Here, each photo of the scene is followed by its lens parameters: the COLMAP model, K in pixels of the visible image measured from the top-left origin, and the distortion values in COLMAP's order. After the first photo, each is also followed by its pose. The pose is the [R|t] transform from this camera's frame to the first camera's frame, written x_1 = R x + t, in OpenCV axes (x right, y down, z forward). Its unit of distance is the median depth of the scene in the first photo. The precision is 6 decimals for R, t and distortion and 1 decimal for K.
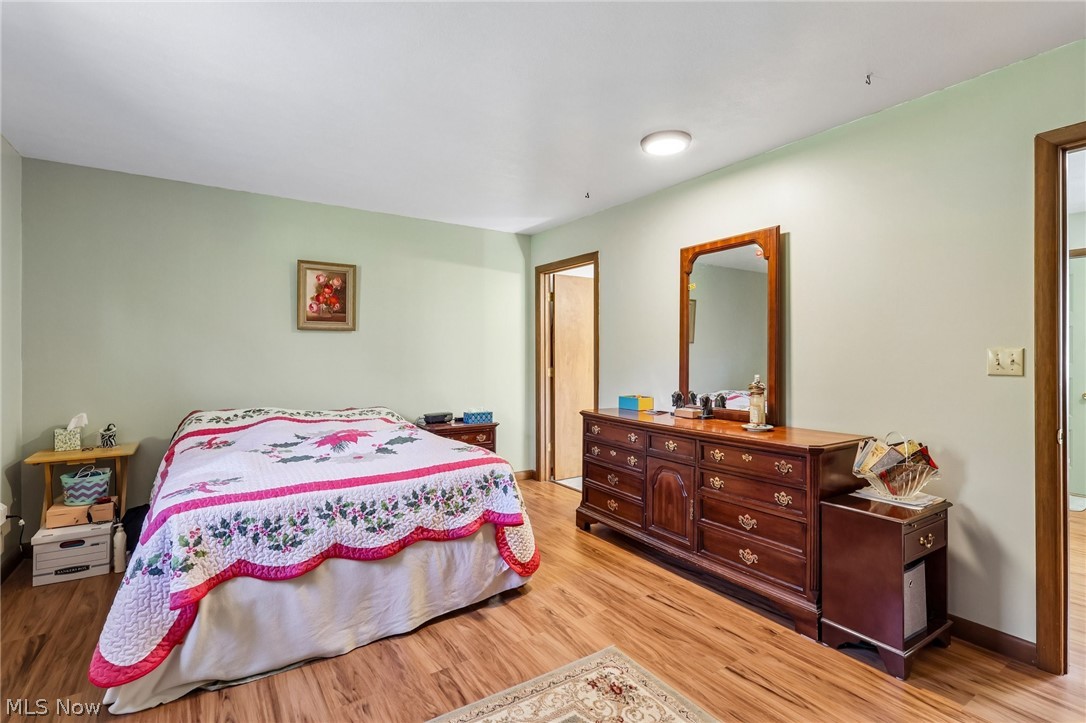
lens RADIAL K [[511.3, 0, 542.6], [0, 511.3, 358.0], [0, 0, 1]] dist [0.002637, 0.000468]
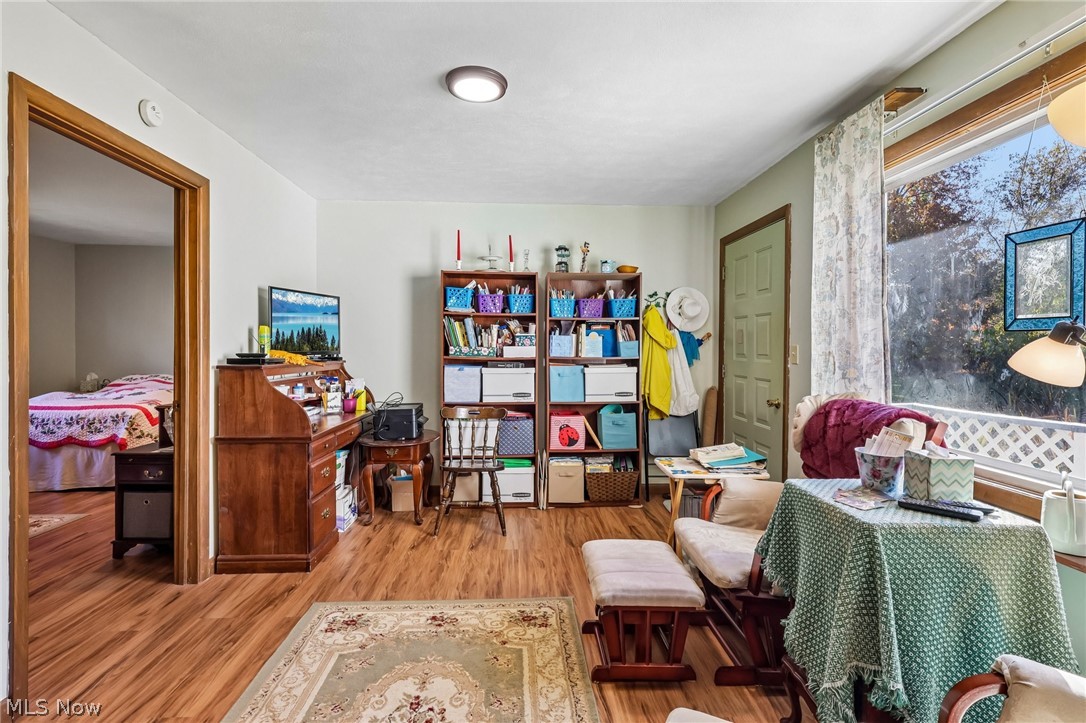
lens RADIAL K [[511.3, 0, 538.1], [0, 511.3, 354.4], [0, 0, 1]] dist [0.002637, 0.000468]
pose [[0.848500, 0.013166, -0.529032, 2.091220], [-0.008727, 0.999903, 0.010888, 0.001787], [0.529124, -0.004622, 0.848532, 0.317964]]
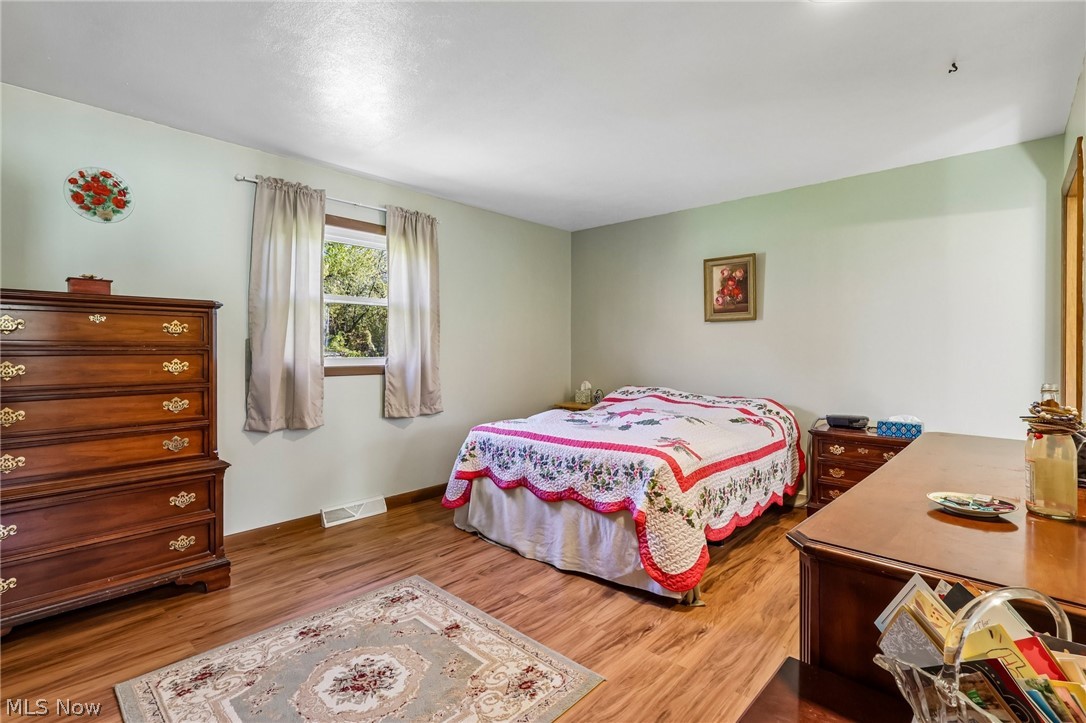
lens RADIAL K [[511.3, 0, 540.4], [0, 511.3, 354.0], [0, 0, 1]] dist [0.002637, 0.000468]
pose [[0.232204, 0.009375, -0.972622, 0.860129], [-0.004890, 0.999952, 0.008471, 0.011319], [0.972655, 0.002789, 0.232239, 0.634855]]
